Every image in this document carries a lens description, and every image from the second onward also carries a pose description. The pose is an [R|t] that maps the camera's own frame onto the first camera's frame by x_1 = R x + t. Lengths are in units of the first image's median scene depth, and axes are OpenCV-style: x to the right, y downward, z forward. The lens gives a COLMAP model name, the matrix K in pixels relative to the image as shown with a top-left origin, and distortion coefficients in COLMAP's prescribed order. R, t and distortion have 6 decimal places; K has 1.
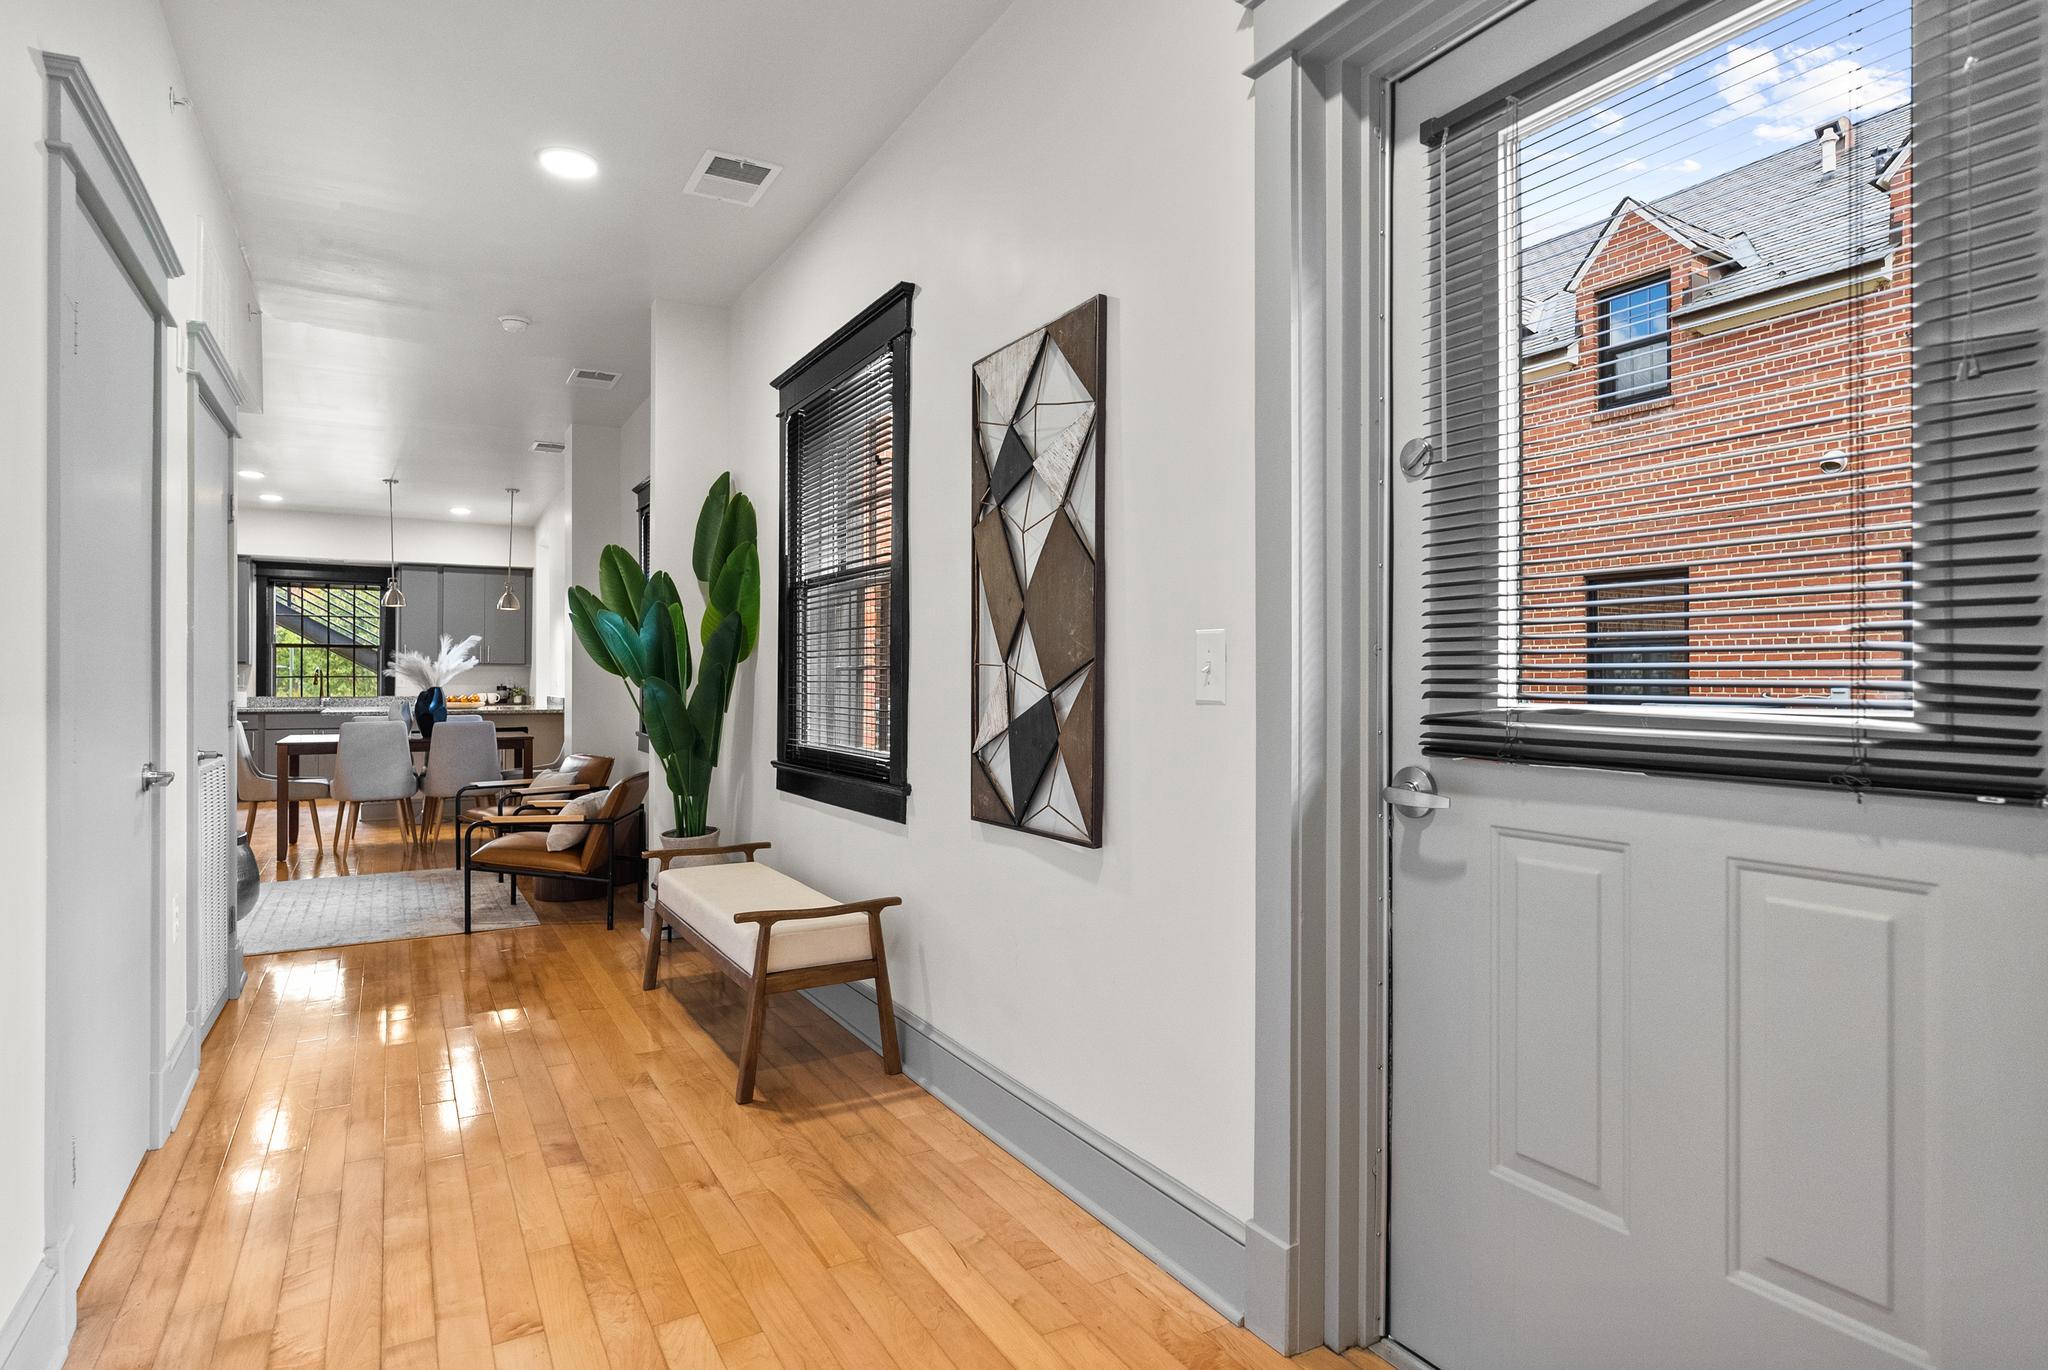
lens RADIAL K [[1110.2, 0, 1025.2], [0, 1110.2, 672.7], [0, 0, 1]] dist [0.002410, 0.000628]
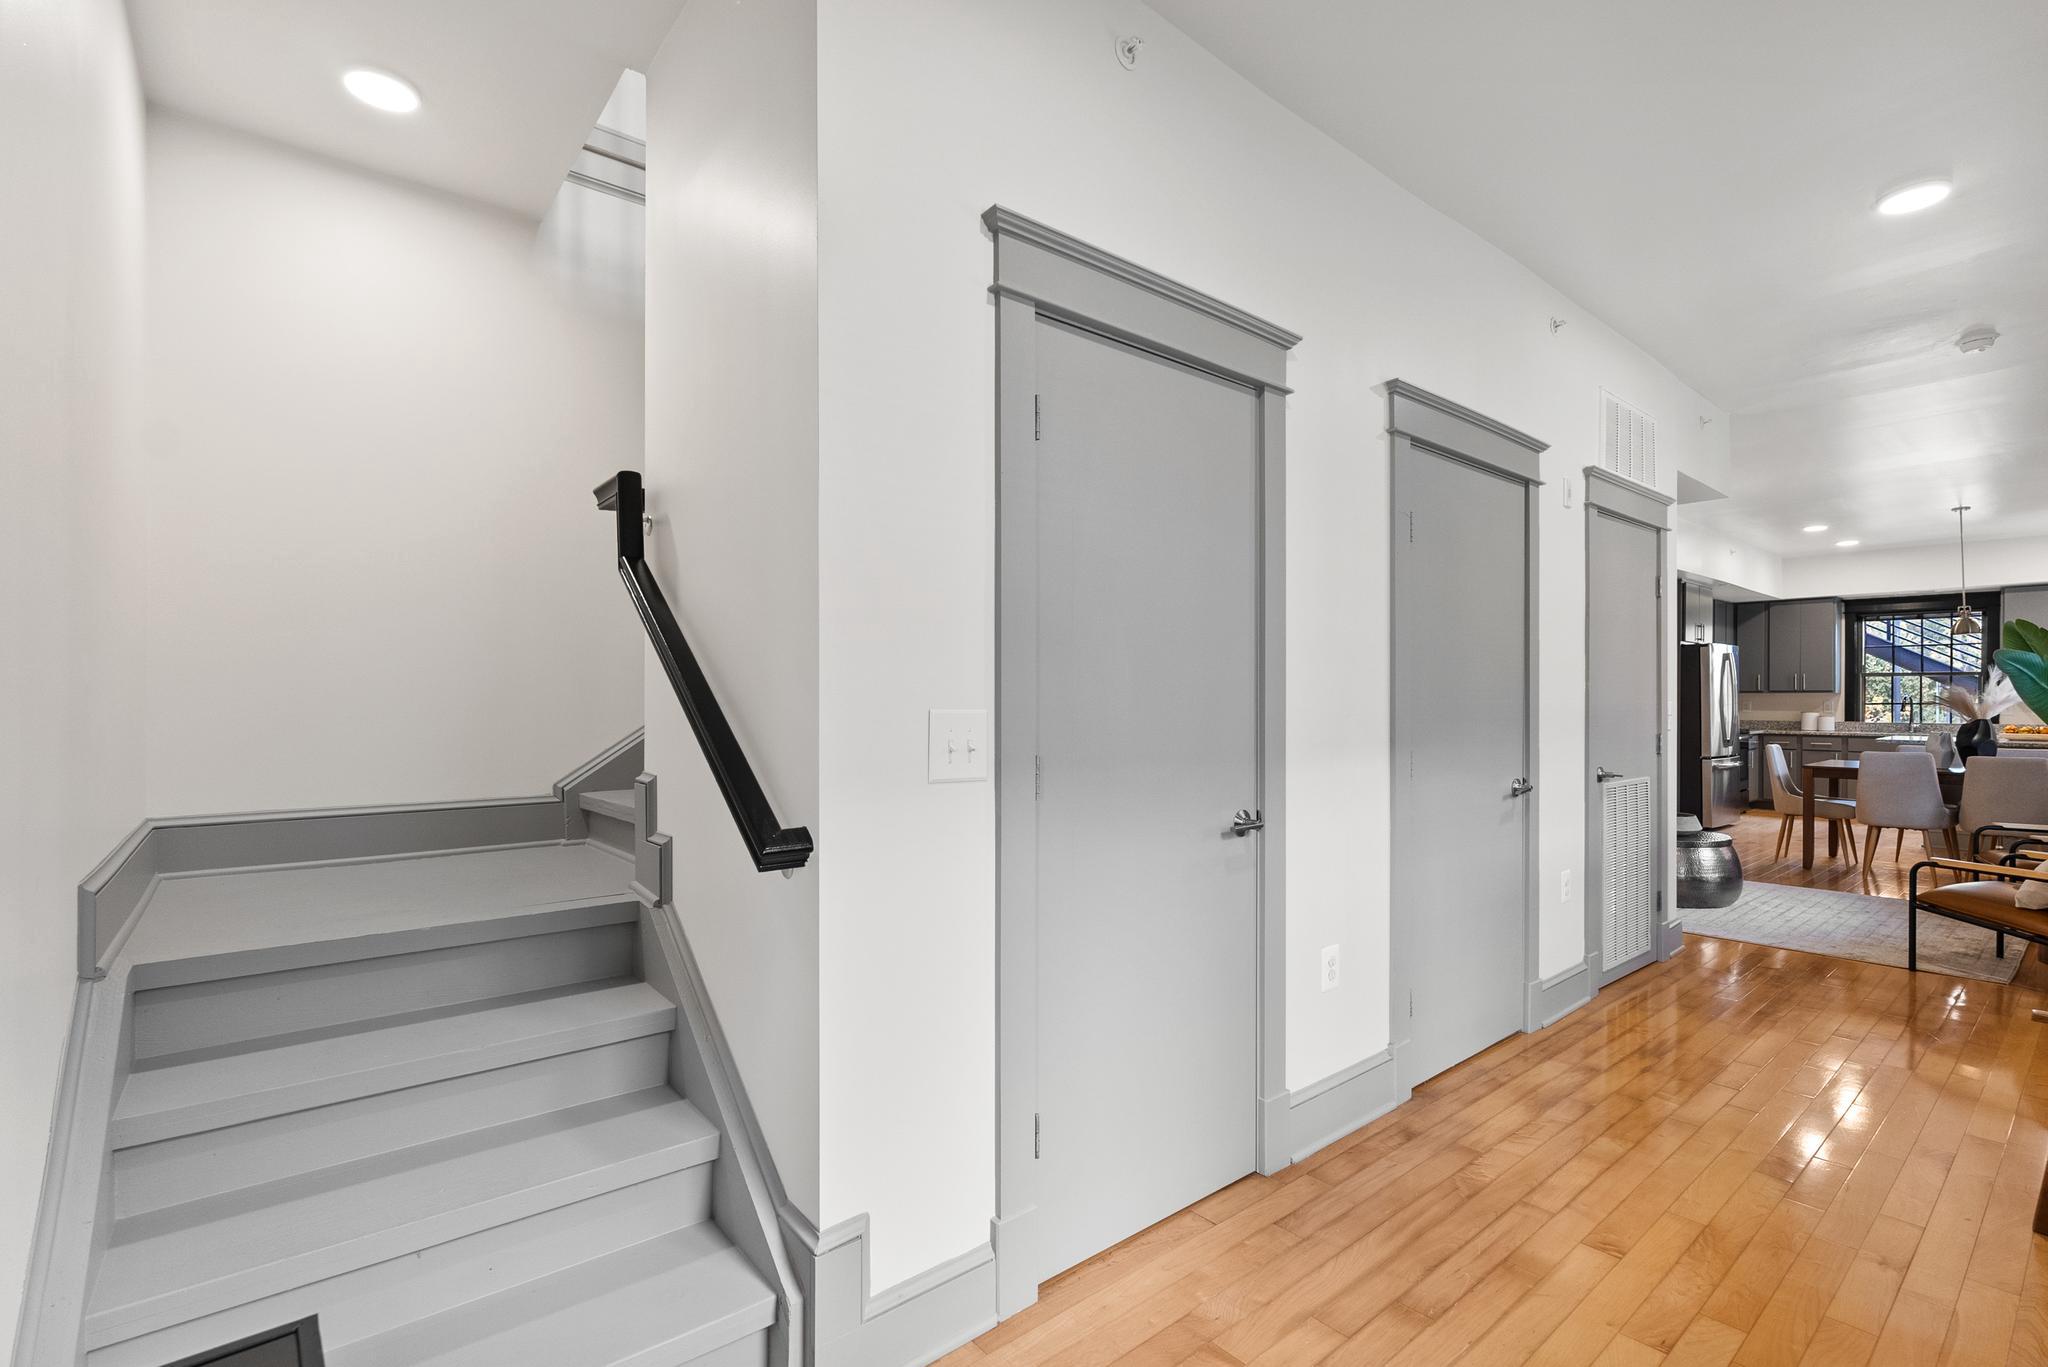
lens RADIAL K [[928.5, 0, 1025.4], [0, 928.5, 699.2], [0, 0, 1]] dist [0.001005, 0.000259]
pose [[0.163697, 0.001282, -0.986510, 0.196026], [0.007353, 0.999970, 0.002520, -0.018890], [0.986483, -0.007666, 0.163682, 0.067894]]
